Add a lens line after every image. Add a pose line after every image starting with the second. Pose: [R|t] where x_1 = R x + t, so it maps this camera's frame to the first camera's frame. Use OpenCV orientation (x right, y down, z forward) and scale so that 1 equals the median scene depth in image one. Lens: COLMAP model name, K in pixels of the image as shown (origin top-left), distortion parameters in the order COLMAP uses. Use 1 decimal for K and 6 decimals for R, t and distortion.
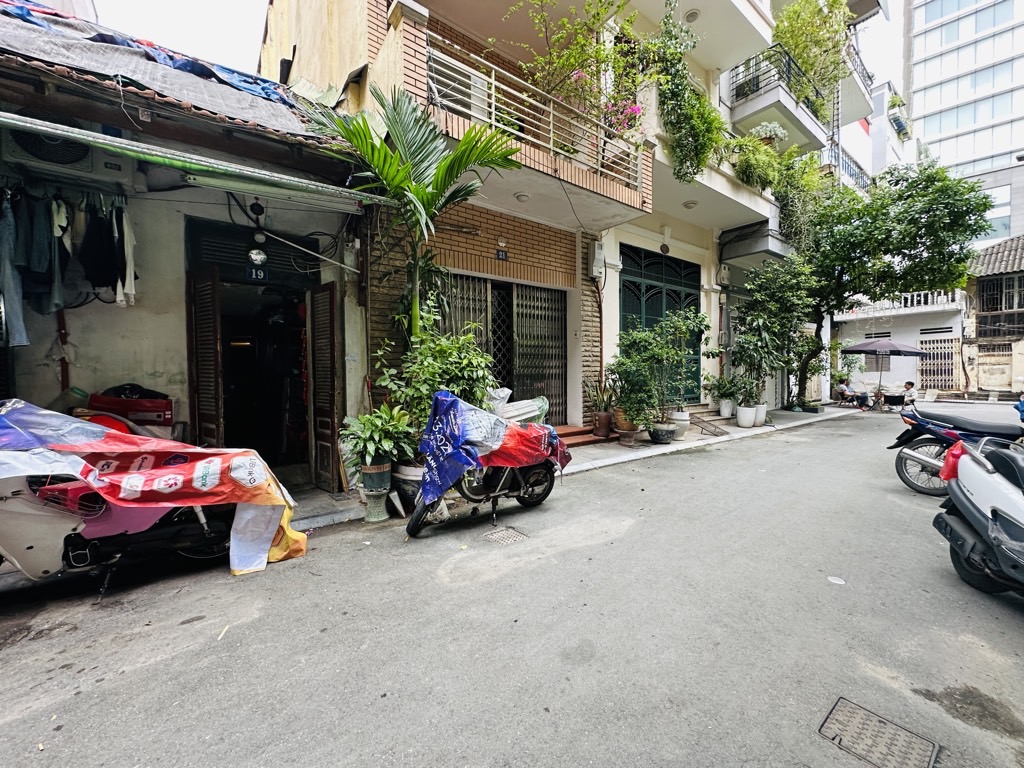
lens RADIAL K [[408.5, 0, 510.9], [0, 408.5, 383.5], [0, 0, 1]] dist [-0.004840, 0.000953]
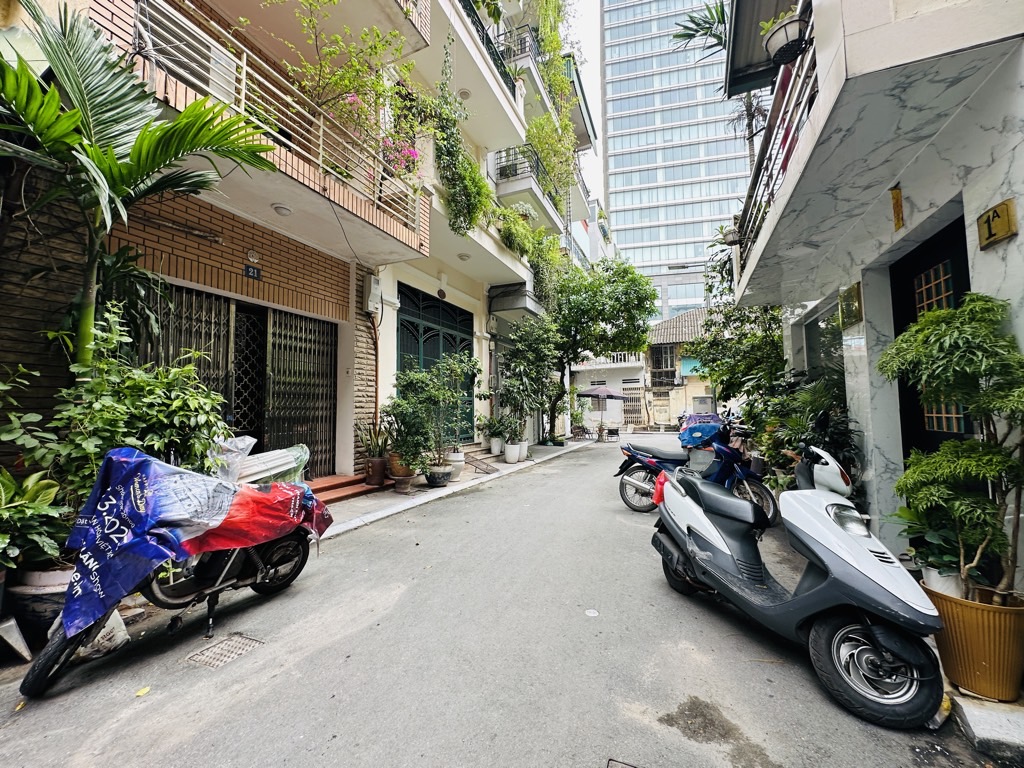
lens RADIAL K [[408.5, 0, 512.4], [0, 408.5, 384.2], [0, 0, 1]] dist [-0.004840, 0.000953]
pose [[0.863676, 0.030350, 0.503133, 0.037210], [0.017065, 0.995853, -0.089366, -0.012211], [-0.503759, 0.085769, 0.859576, 0.078018]]
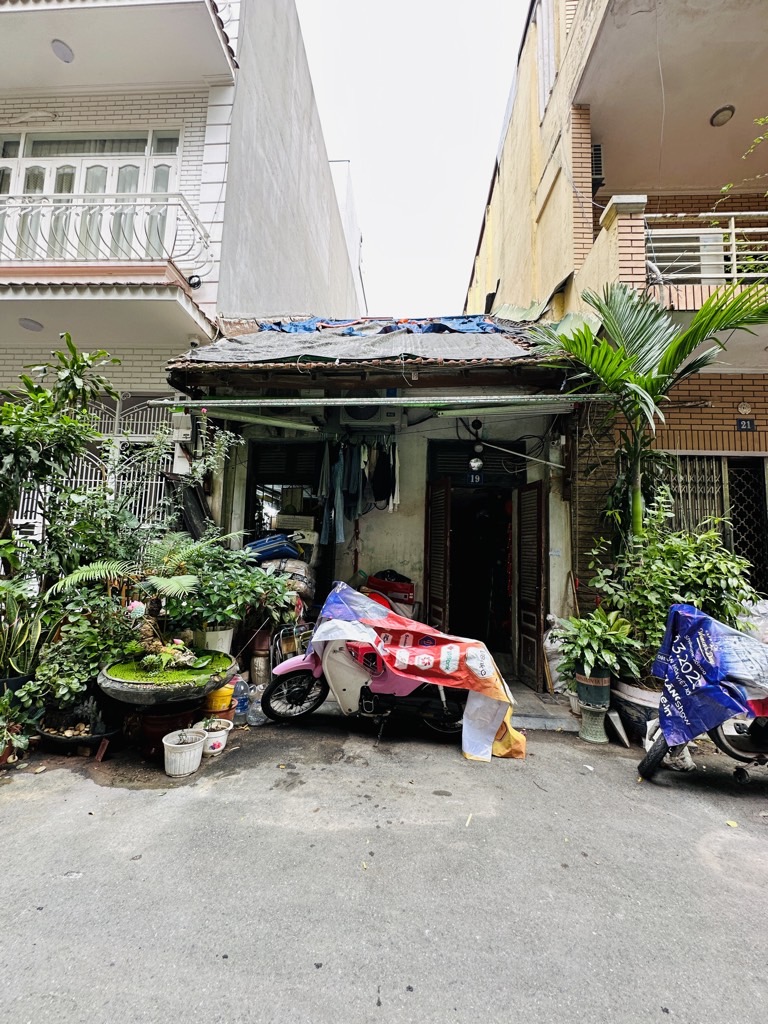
lens RADIAL K [[408.5, 0, 385.8], [0, 408.5, 511.8], [0, 0, 1]] dist [-0.004840, 0.000953]
pose [[0.759647, -0.029019, -0.649688, -0.069048], [-0.056946, 0.992199, -0.110901, -0.034703], [0.647838, 0.121242, 0.752068, -0.030808]]
